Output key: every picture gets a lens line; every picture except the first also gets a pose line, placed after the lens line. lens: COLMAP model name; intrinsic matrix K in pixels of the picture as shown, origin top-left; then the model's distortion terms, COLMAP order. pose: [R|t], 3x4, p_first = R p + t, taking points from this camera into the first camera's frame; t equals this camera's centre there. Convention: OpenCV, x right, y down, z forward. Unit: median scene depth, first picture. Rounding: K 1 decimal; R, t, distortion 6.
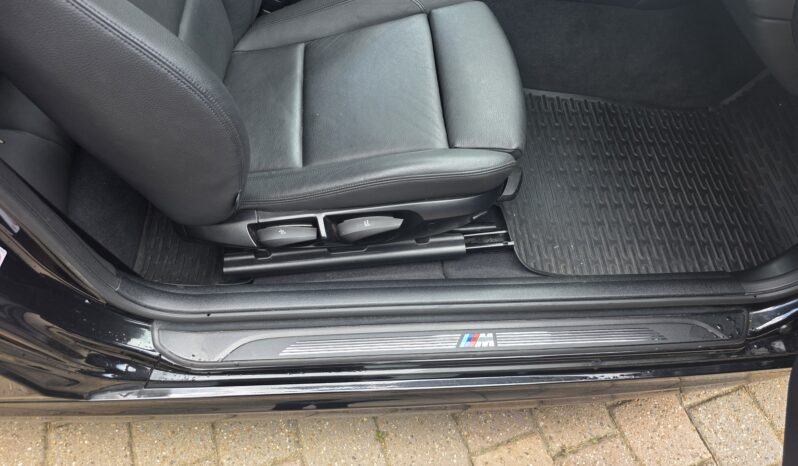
lens RADIAL K [[558.5, 0, 397.8], [0, 558.5, 213.8], [0, 0, 1]] dist [0.001922, 0.002960]
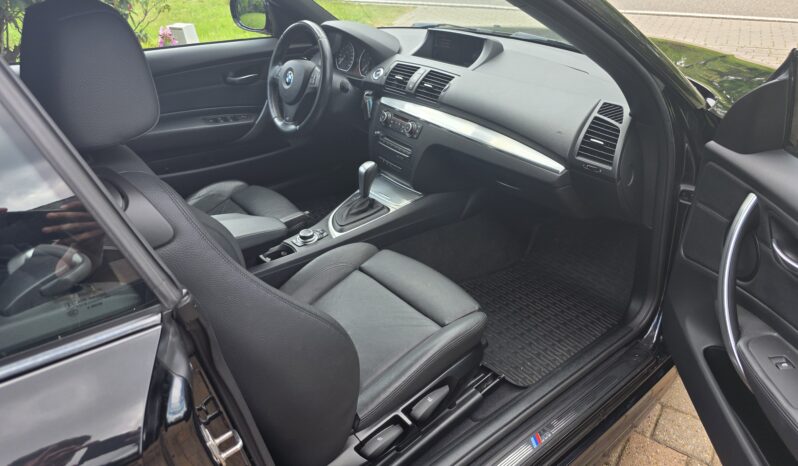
lens RADIAL K [[537.3, 0, 395.4], [0, 537.3, 226.6], [0, 0, 1]] dist [0.054498, -0.051092]
pose [[0.815887, -0.334835, 0.471396, -0.526899], [0.516032, 0.789446, -0.332395, 0.069139], [-0.260844, 0.514452, 0.816884, -0.227215]]
